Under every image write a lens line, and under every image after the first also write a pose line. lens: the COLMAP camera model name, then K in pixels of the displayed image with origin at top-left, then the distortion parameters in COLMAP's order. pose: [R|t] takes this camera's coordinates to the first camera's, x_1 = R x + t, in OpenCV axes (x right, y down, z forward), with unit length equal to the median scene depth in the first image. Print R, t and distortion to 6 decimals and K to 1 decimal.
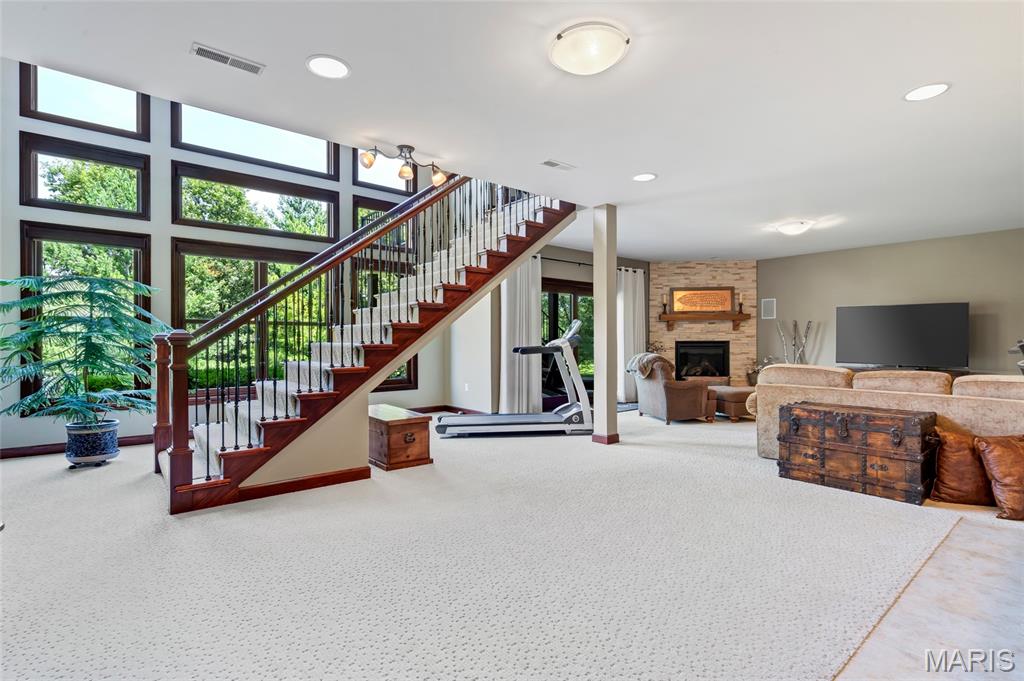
lens RADIAL K [[497.8, 0, 513.8], [0, 497.8, 340.1], [0, 0, 1]] dist [0.010094, -0.000493]
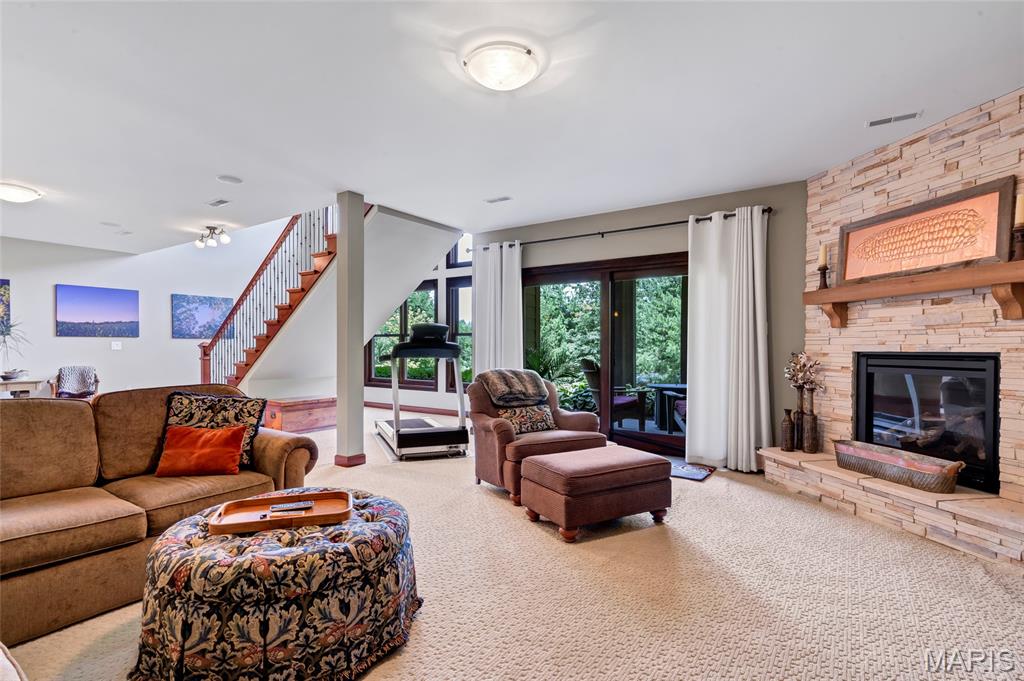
lens RADIAL K [[497.8, 0, 513.3], [0, 497.8, 348.2], [0, 0, 1]] dist [0.010094, -0.000493]
pose [[0.263847, 0.003978, -0.964556, 0.864786], [-0.004412, 0.999986, 0.002917, -0.002101], [0.964554, 0.003486, 0.263861, 0.825722]]
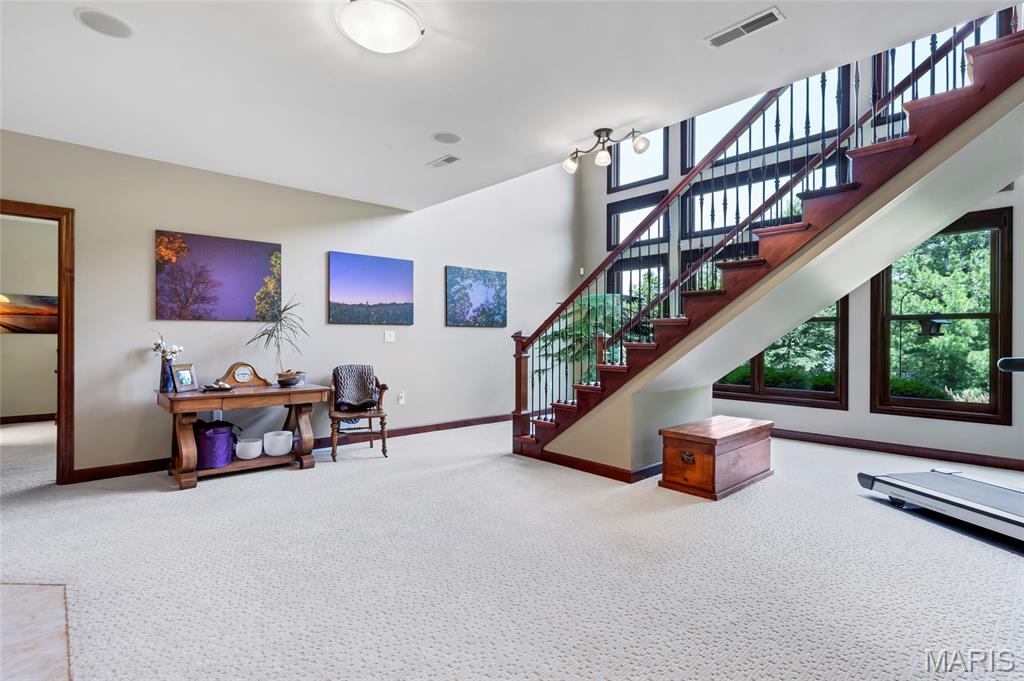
lens RADIAL K [[497.8, 0, 511.6], [0, 497.8, 336.5], [0, 0, 1]] dist [0.010094, -0.000493]
pose [[0.062924, 0.000212, -0.998018, 0.380847], [-0.004689, 0.999989, -0.000083, -0.001612], [0.998007, 0.004685, 0.062925, 0.420358]]
